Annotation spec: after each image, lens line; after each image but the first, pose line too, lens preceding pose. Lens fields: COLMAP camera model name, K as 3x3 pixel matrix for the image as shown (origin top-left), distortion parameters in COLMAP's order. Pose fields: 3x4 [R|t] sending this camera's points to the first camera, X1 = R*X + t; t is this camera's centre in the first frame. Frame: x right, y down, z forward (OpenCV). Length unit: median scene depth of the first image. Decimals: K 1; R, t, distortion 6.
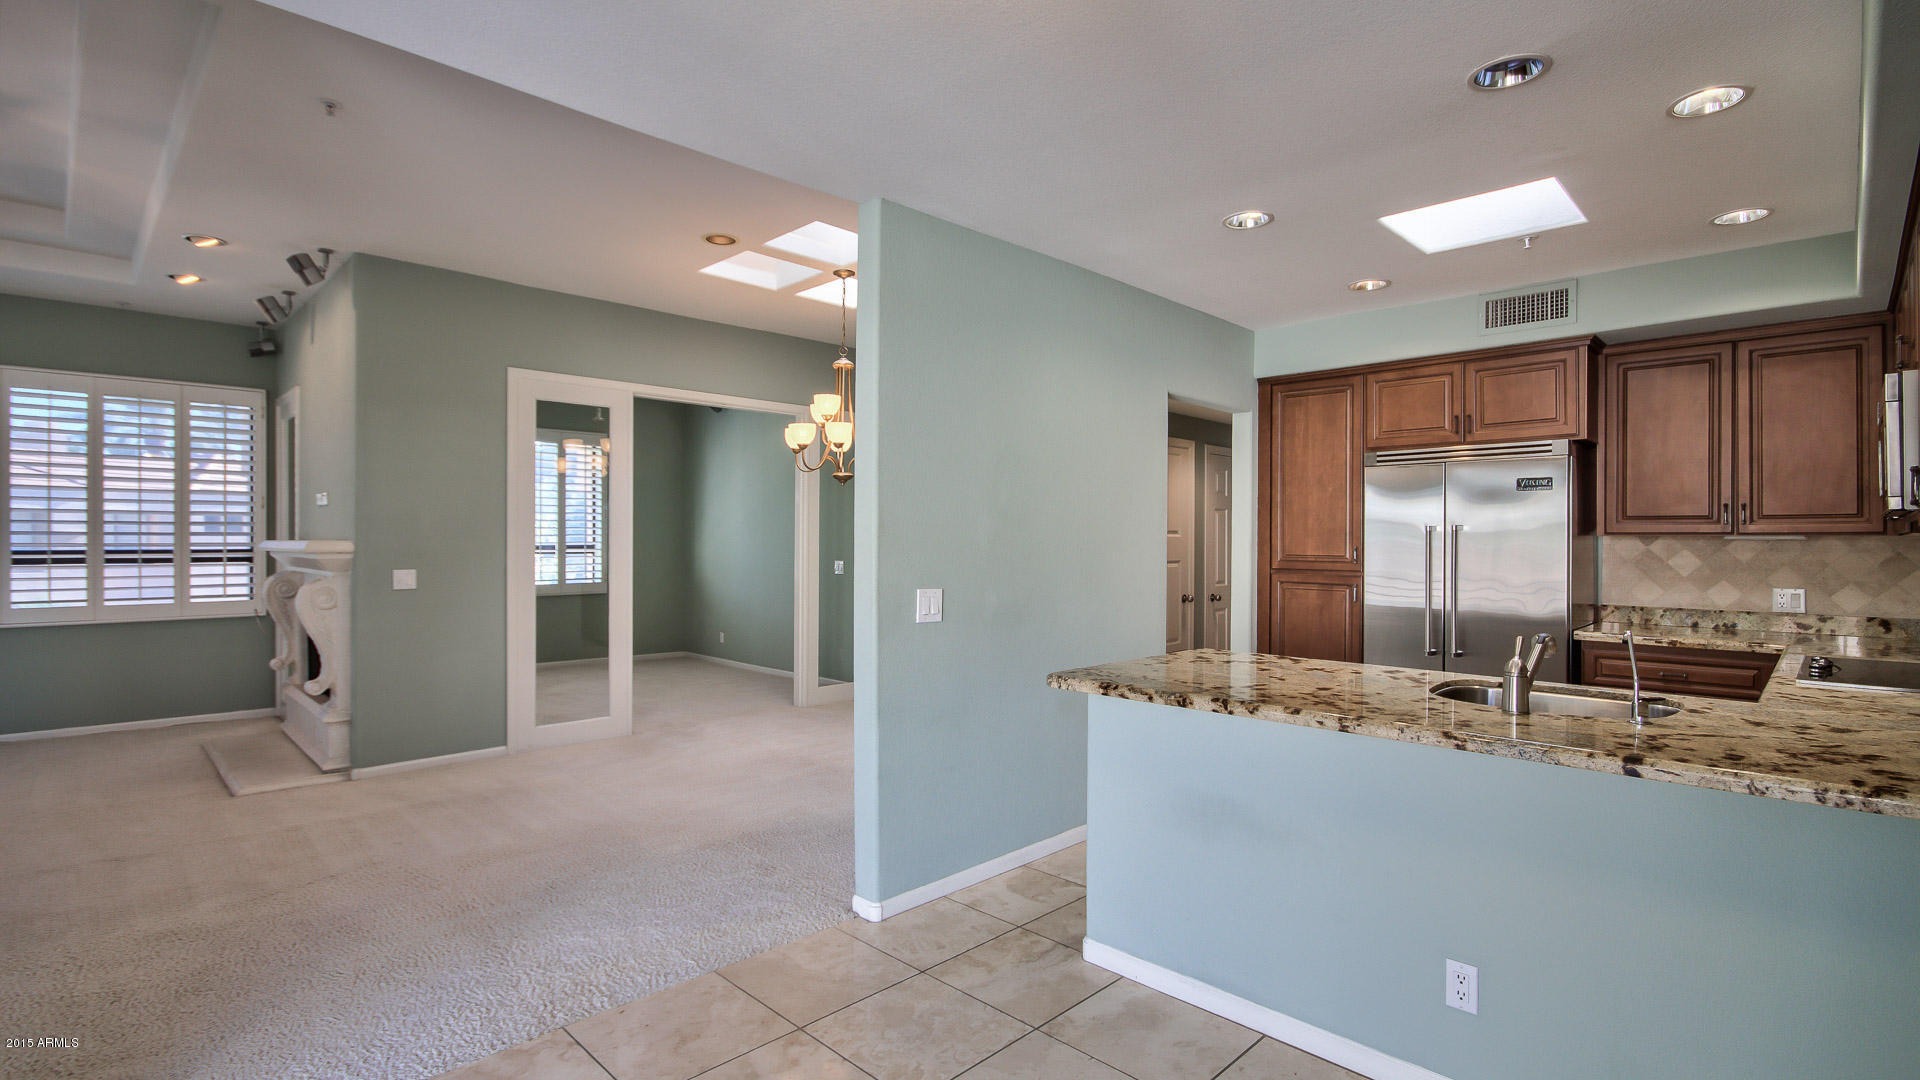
lens RADIAL K [[905.0, 0, 965.3], [0, 905.0, 541.2], [0, 0, 1]] dist [-0.003619, -0.000581]
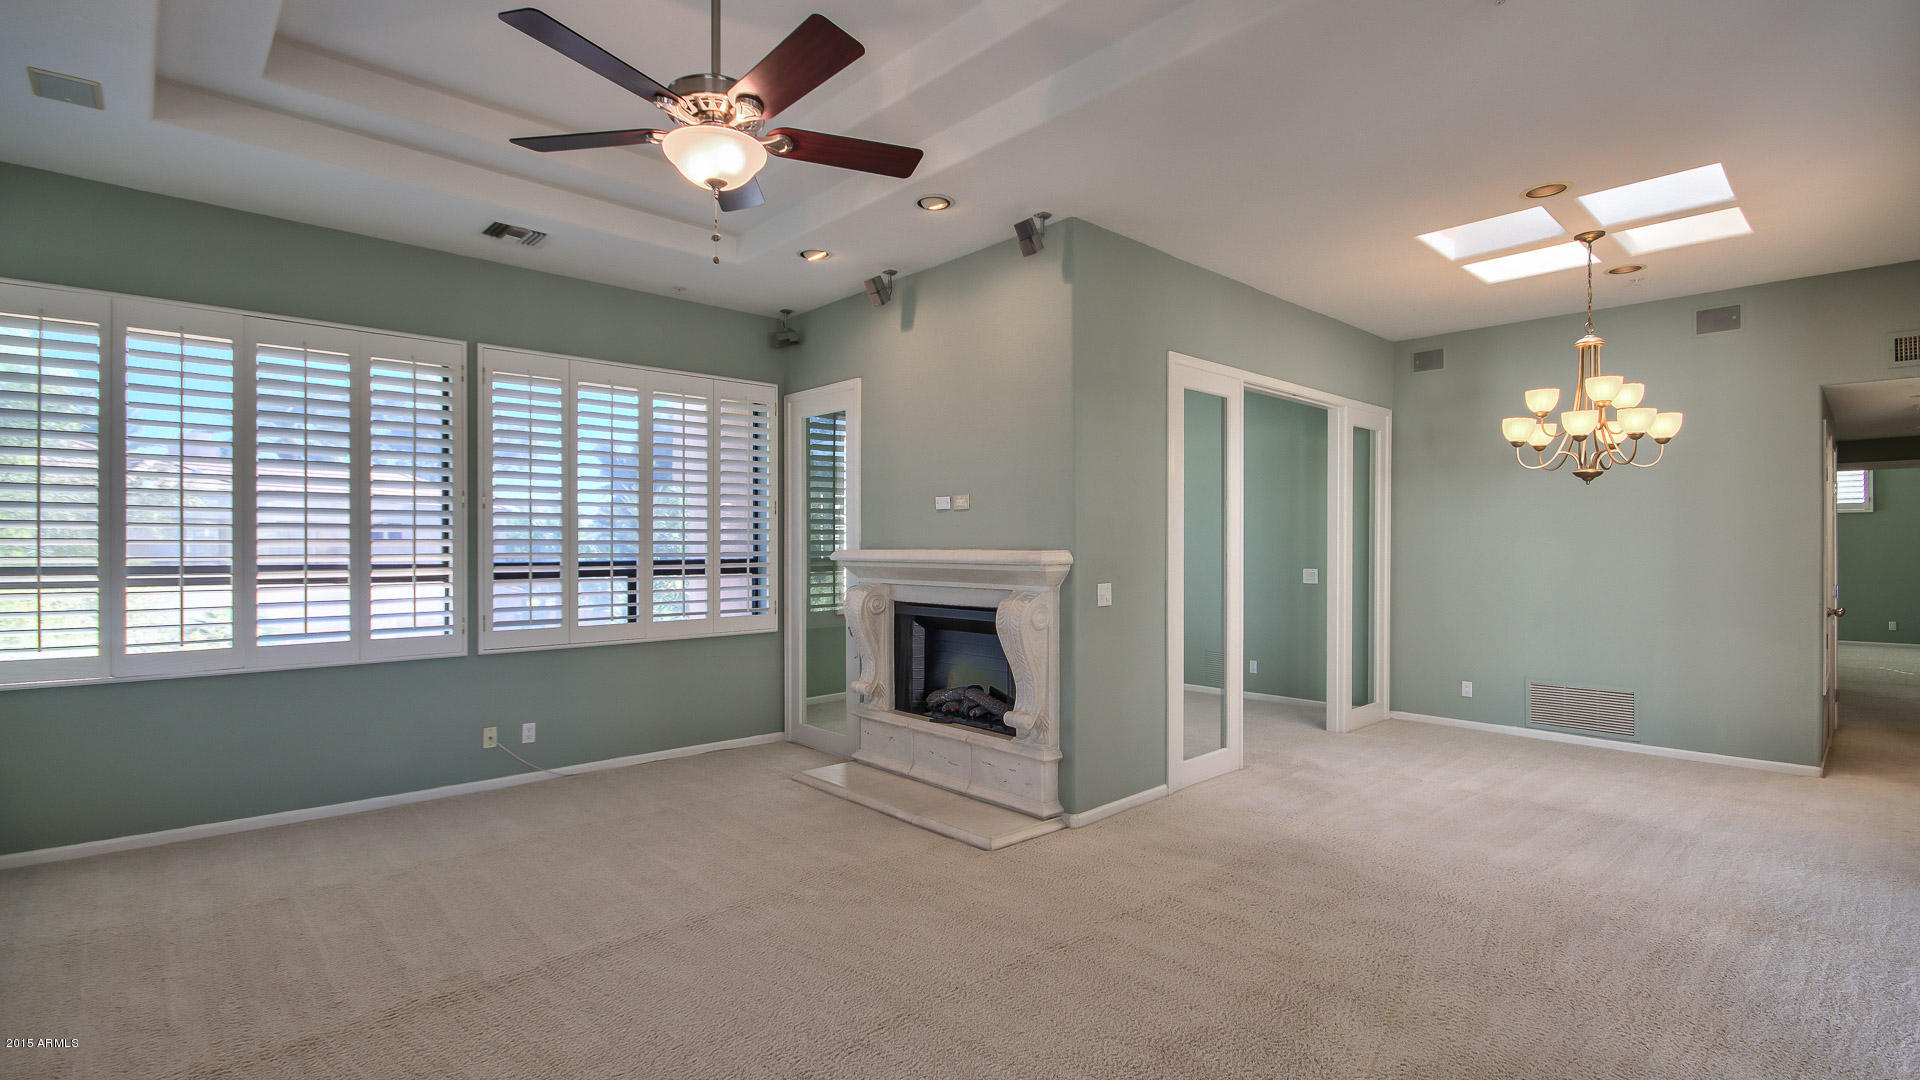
lens RADIAL K [[861.0, 0, 960.3], [0, 861.0, 542.7], [0, 0, 1]] dist [-0.007095, -0.000559]
pose [[0.999625, -0.004427, -0.027012, -0.652474], [0.004324, 0.999983, -0.003866, -0.003783], [0.027029, 0.003747, 0.999628, 0.151447]]
